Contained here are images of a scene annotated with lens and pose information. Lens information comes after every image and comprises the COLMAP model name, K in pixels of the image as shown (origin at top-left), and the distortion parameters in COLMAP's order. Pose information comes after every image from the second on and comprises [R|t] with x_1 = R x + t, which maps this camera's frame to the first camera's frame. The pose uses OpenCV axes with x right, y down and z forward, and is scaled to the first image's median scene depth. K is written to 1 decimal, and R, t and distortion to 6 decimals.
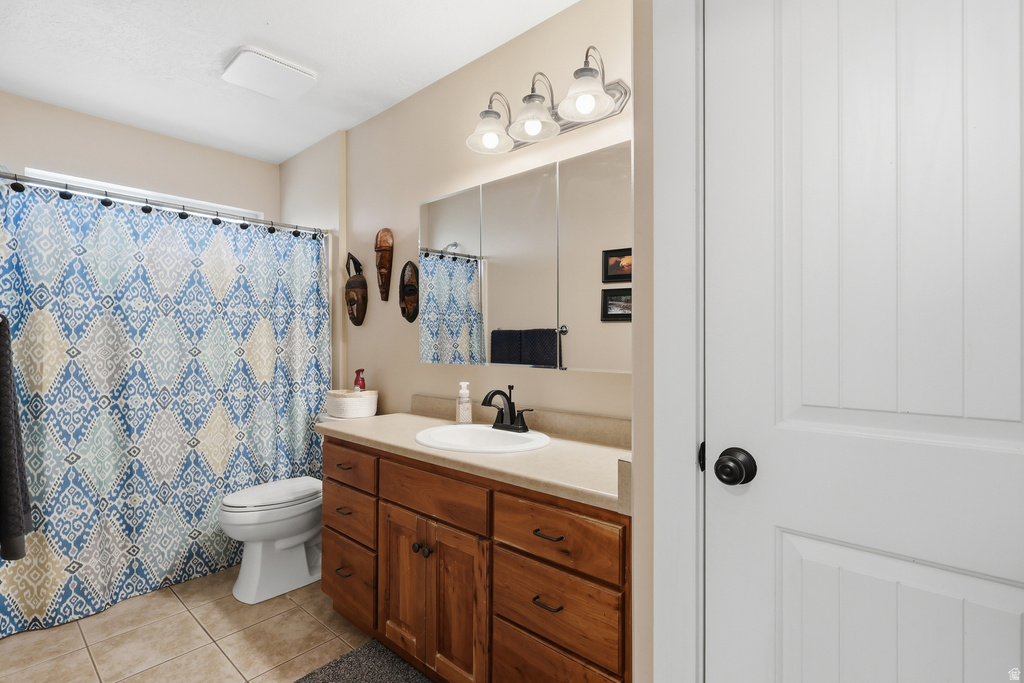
lens RADIAL K [[486.0, 0, 513.5], [0, 486.0, 343.2], [0, 0, 1]] dist [-0.002631, 0.000912]
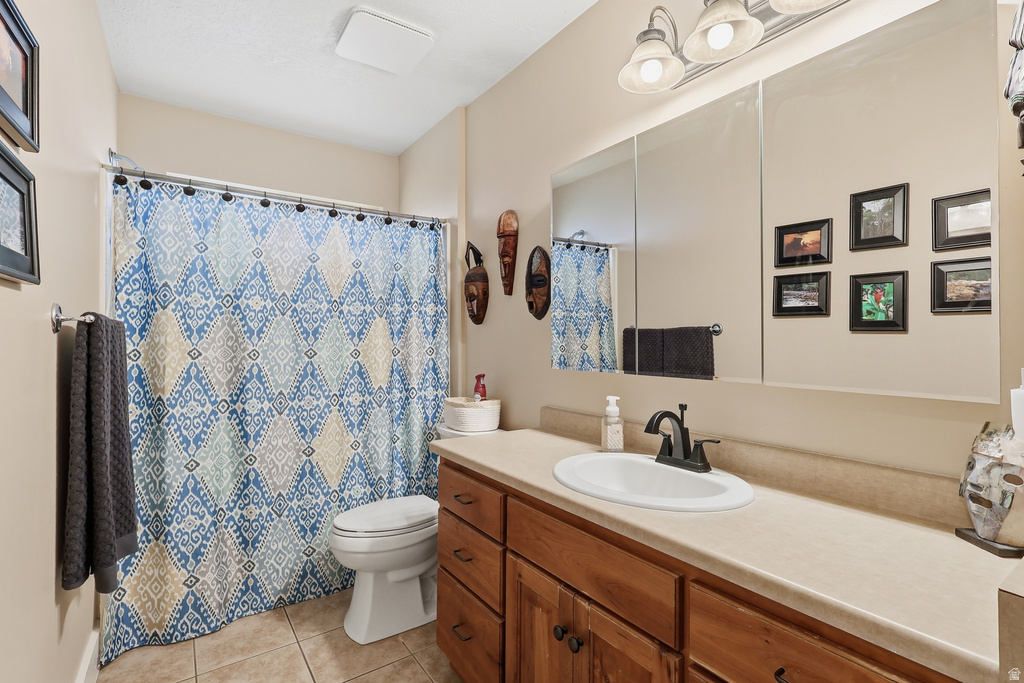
lens RADIAL K [[486.0, 0, 511.1], [0, 486.0, 339.8], [0, 0, 1]] dist [-0.002631, 0.000912]
pose [[0.972194, -0.000710, -0.234176, -0.069535], [-0.000855, 0.999978, -0.006580, -0.003042], [0.234175, 0.006597, 0.972172, 0.197253]]
